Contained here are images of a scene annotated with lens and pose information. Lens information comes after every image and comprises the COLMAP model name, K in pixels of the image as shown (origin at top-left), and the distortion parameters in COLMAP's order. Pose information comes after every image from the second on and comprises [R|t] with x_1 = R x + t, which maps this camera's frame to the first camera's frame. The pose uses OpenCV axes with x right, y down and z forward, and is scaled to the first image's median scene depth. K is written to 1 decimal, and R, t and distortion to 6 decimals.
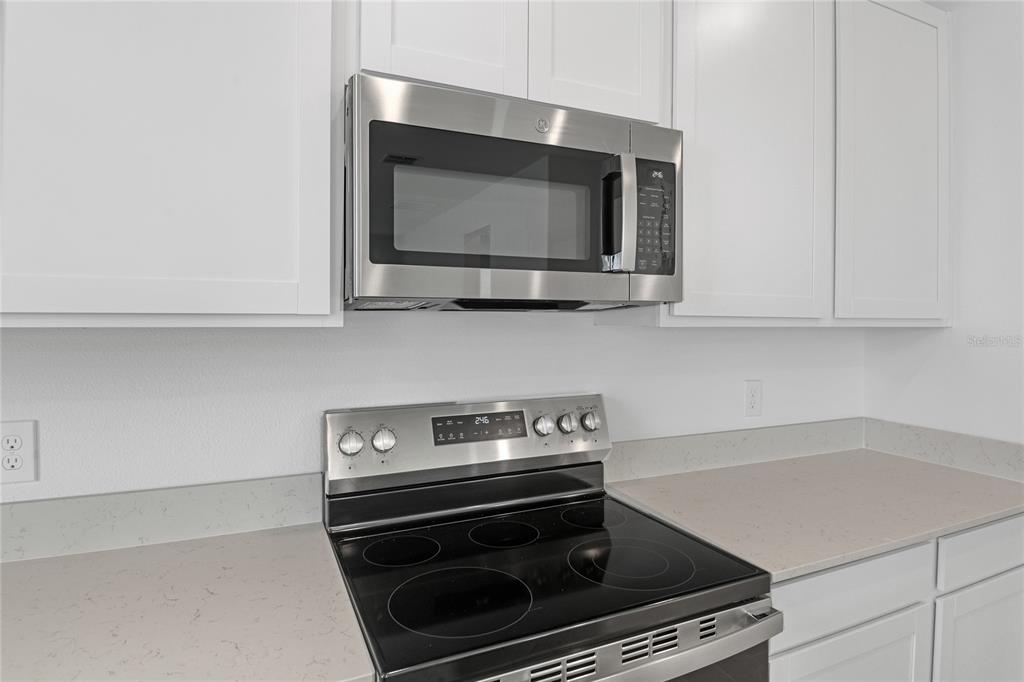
lens RADIAL K [[579.6, 0, 507.8], [0, 579.6, 330.9], [0, 0, 1]] dist [-0.023395, 0.000220]
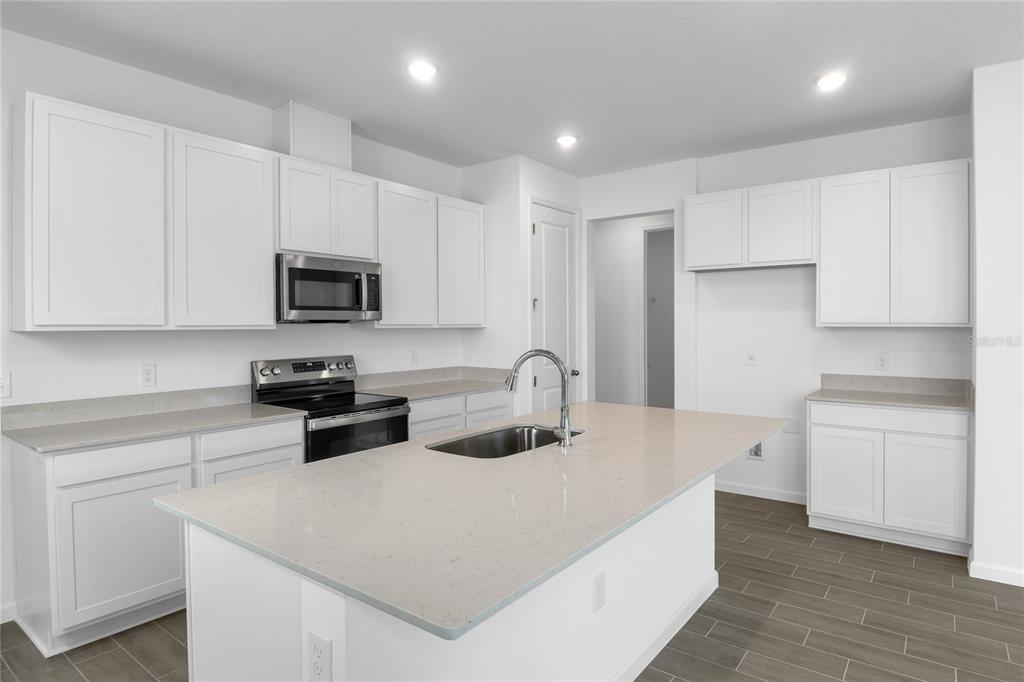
lens RADIAL K [[579.6, 0, 503.5], [0, 579.6, 332.3], [0, 0, 1]] dist [-0.023395, 0.000220]
pose [[0.889759, -0.016164, 0.456144, -0.516790], [0.023757, 0.999658, -0.010915, 0.063873], [-0.455812, 0.020548, 0.889839, -1.985009]]
